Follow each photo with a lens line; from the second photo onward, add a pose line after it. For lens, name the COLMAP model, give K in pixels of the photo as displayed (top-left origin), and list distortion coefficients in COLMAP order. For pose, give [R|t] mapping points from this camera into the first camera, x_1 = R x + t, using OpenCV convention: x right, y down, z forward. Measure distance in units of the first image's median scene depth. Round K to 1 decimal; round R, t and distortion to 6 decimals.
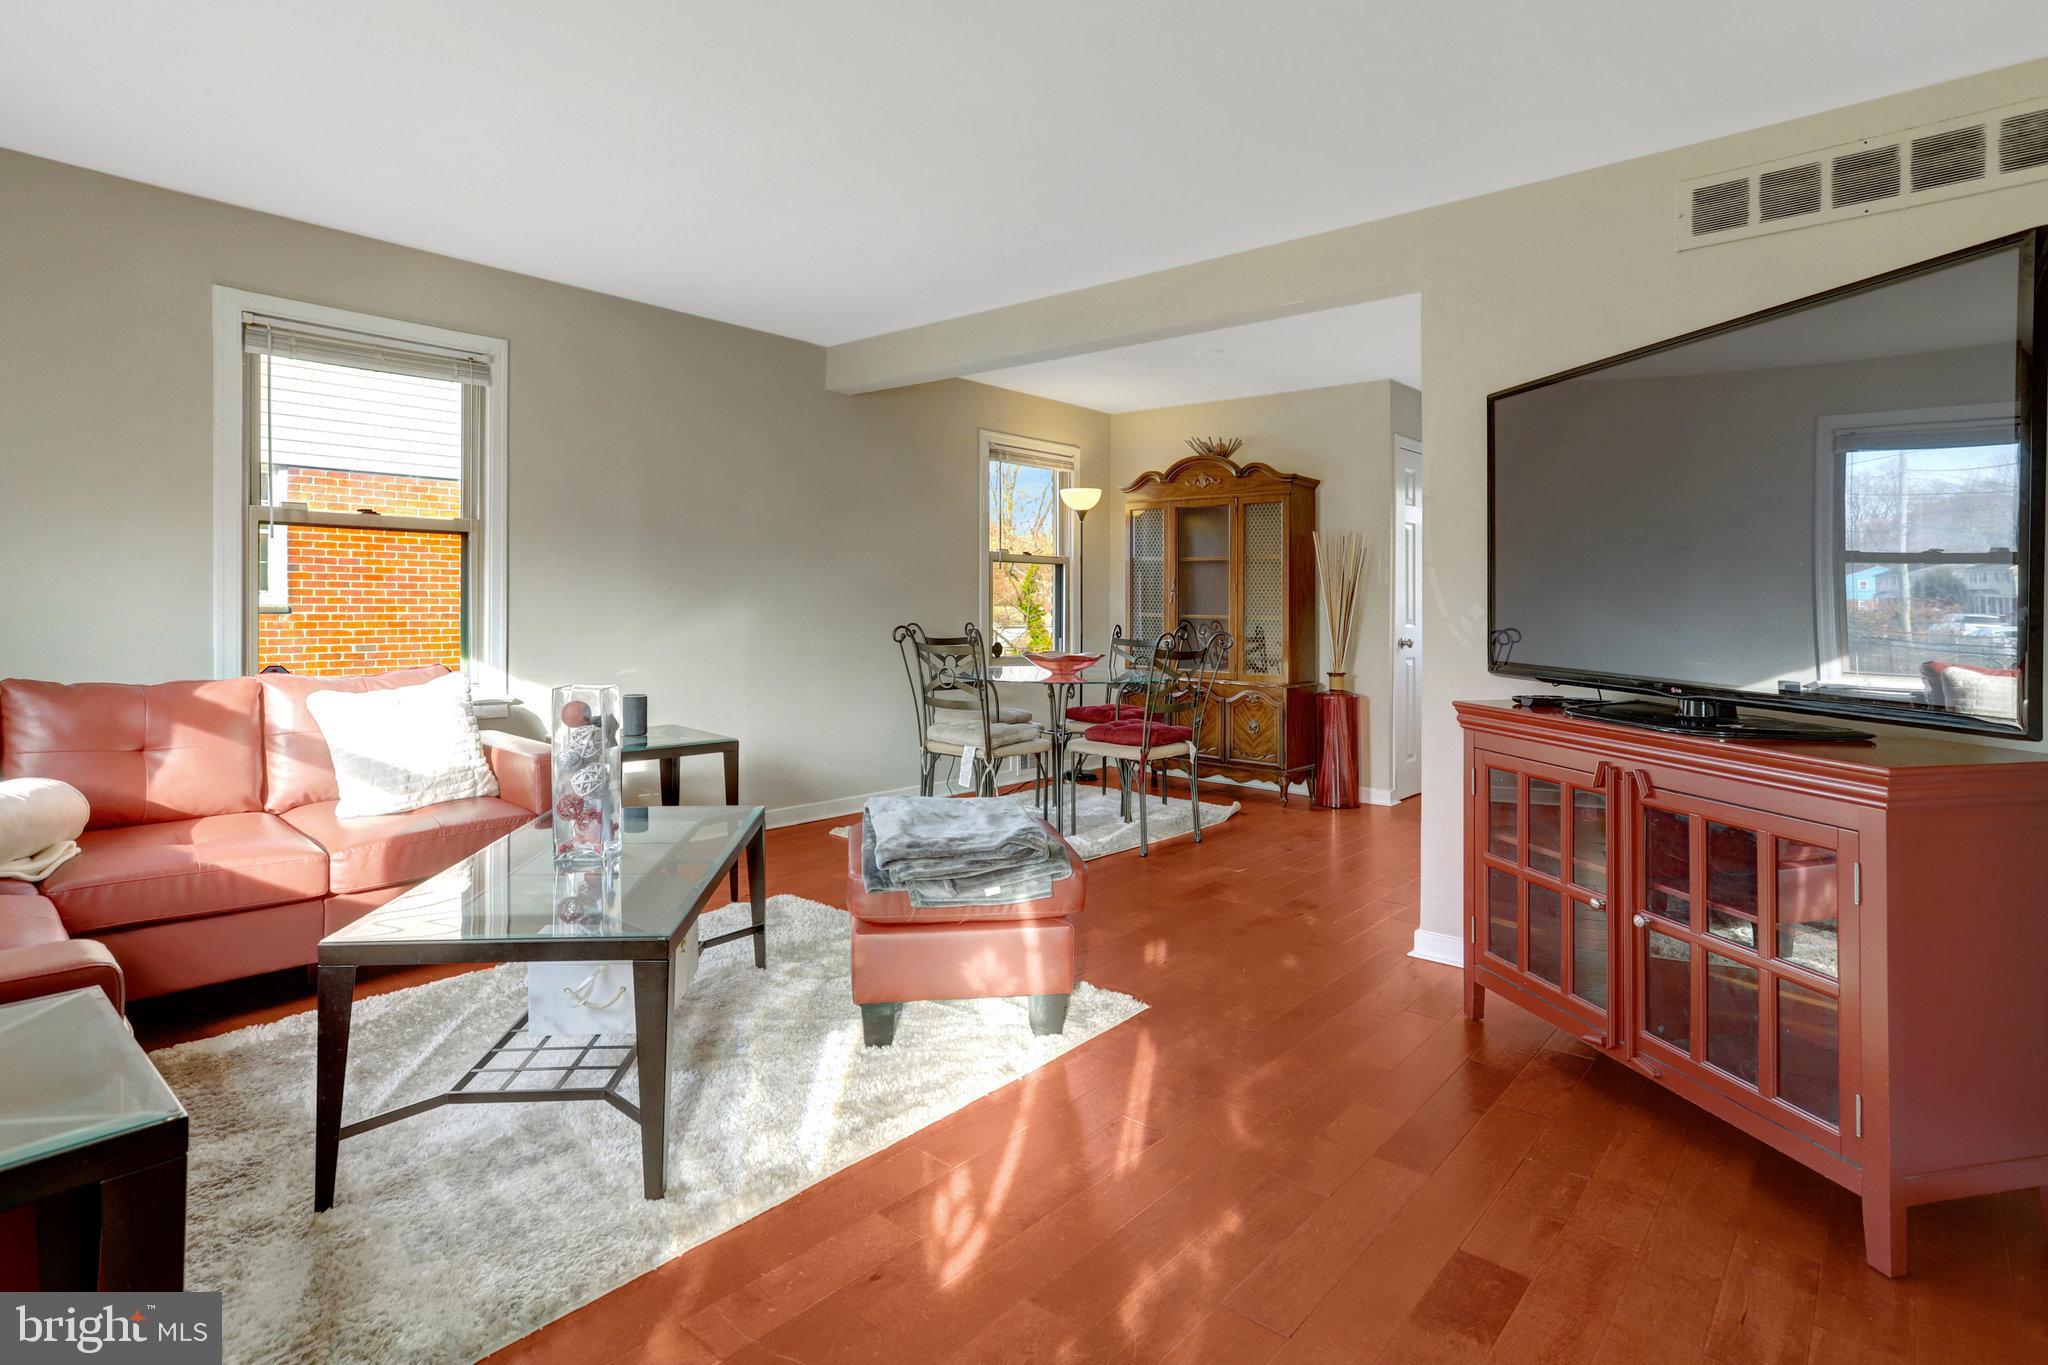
lens RADIAL K [[1024.8, 0, 1017.8], [0, 1024.8, 603.6], [0, 0, 1]] dist [-0.033372, -0.000043]
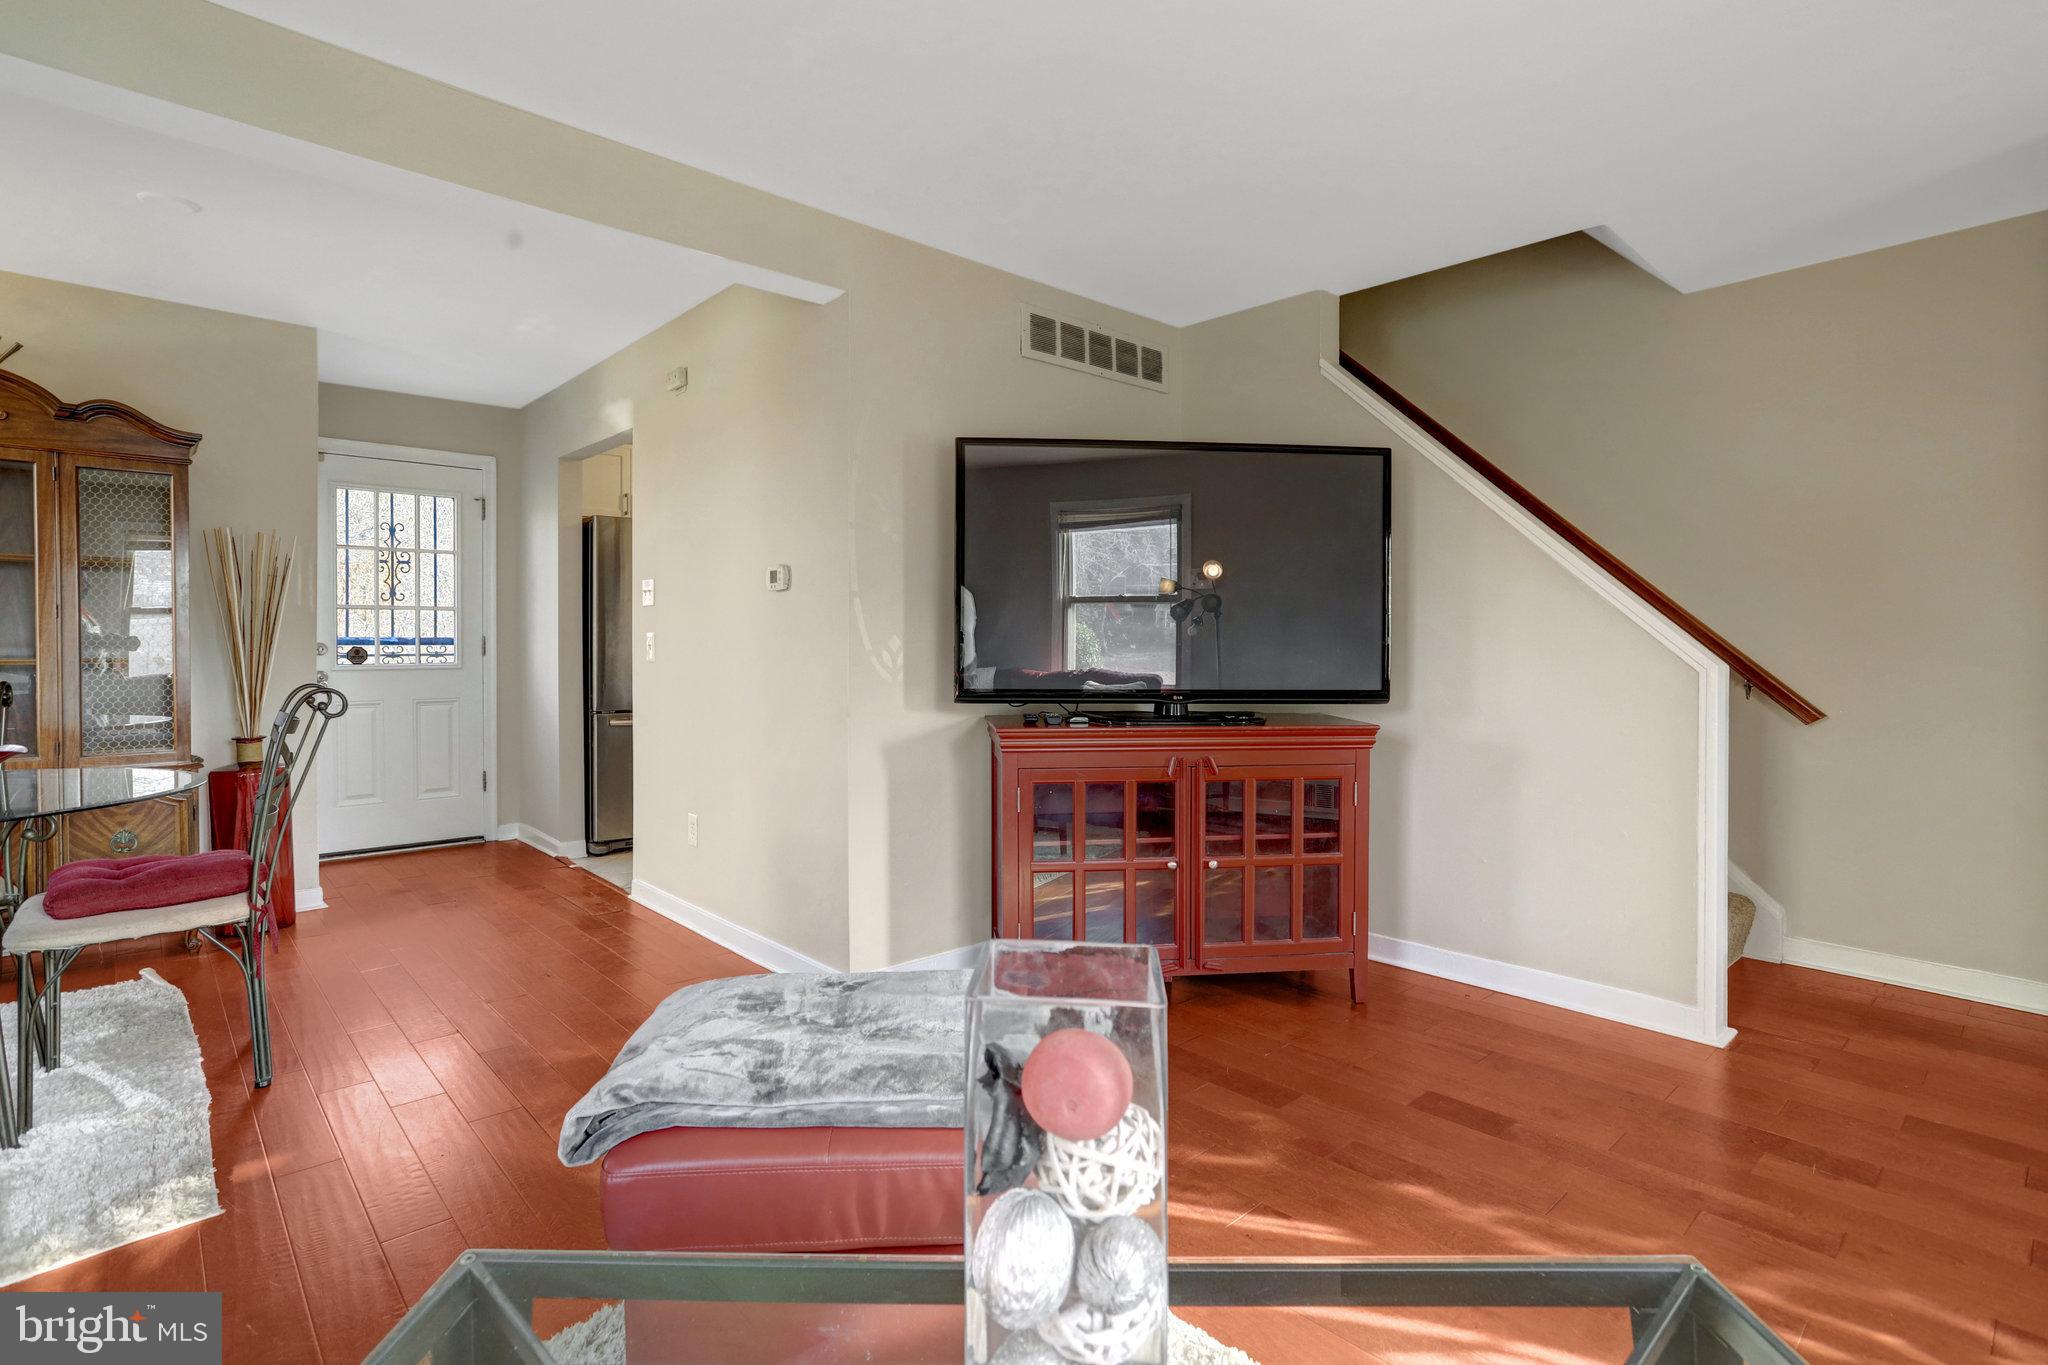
lens RADIAL K [[998.1, 0, 1021.6], [0, 998.1, 653.8], [0, 0, 1]] dist [-0.029021, 0.020621]
pose [[0.118794, -0.024069, 0.992627, -0.441593], [0.001591, 0.999709, 0.024050, -0.005678], [-0.992918, -0.001278, 0.118798, 0.628886]]
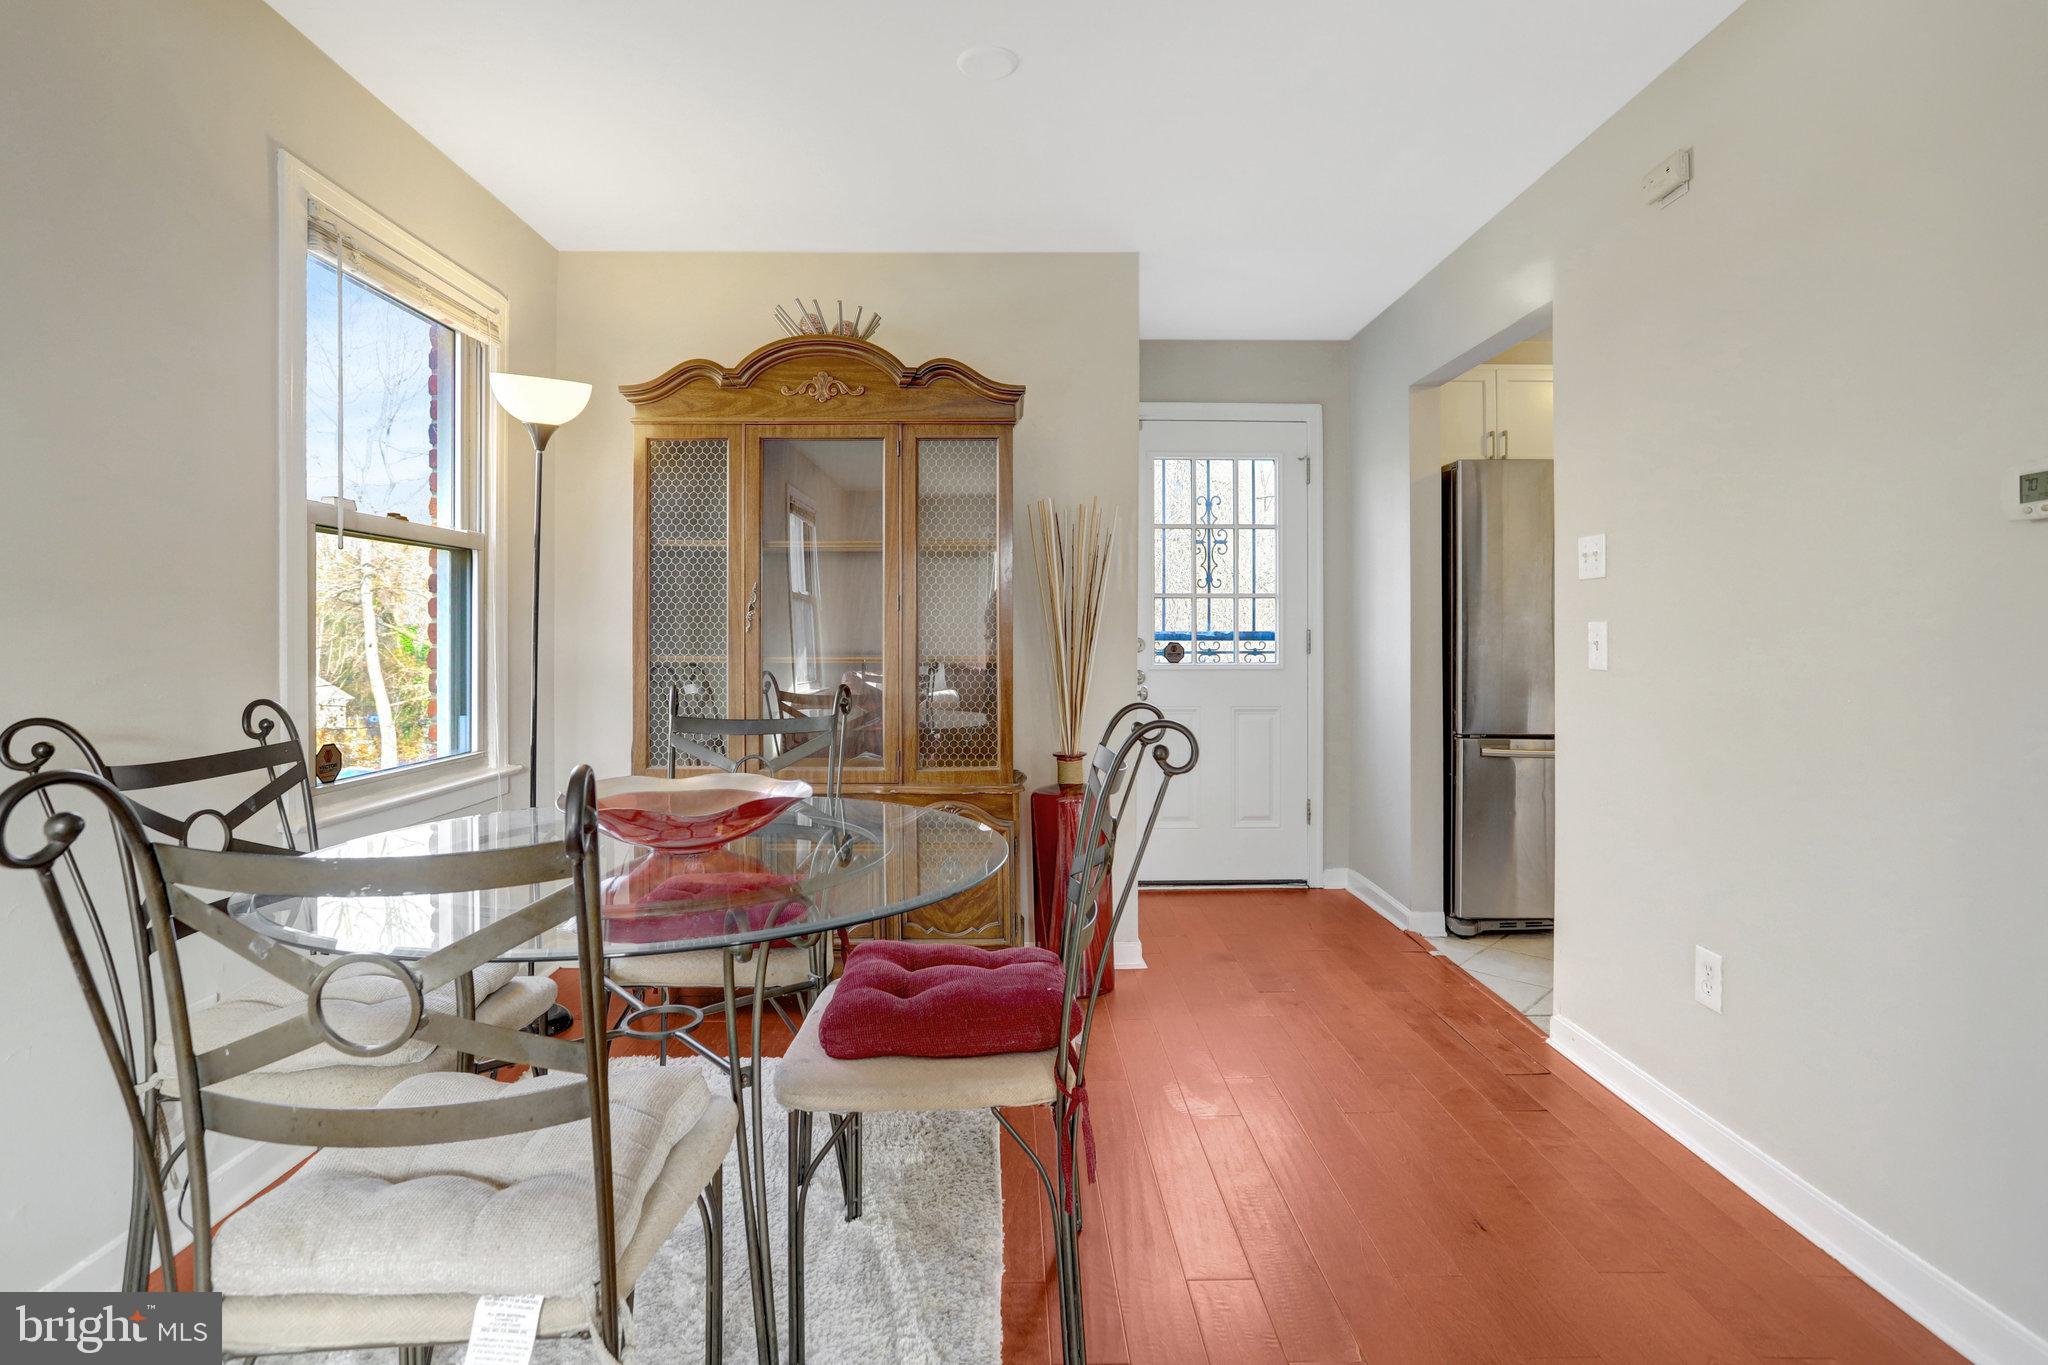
lens RADIAL K [[1028.3, 0, 1014.9], [0, 1028.3, 621.3], [0, 0, 1]] dist [-0.000931, -0.000028]
pose [[0.748650, -0.003504, 0.662957, -0.135514], [0.010348, 0.999926, -0.006400, -0.003286], [-0.662885, 0.011651, 0.748631, 0.921580]]
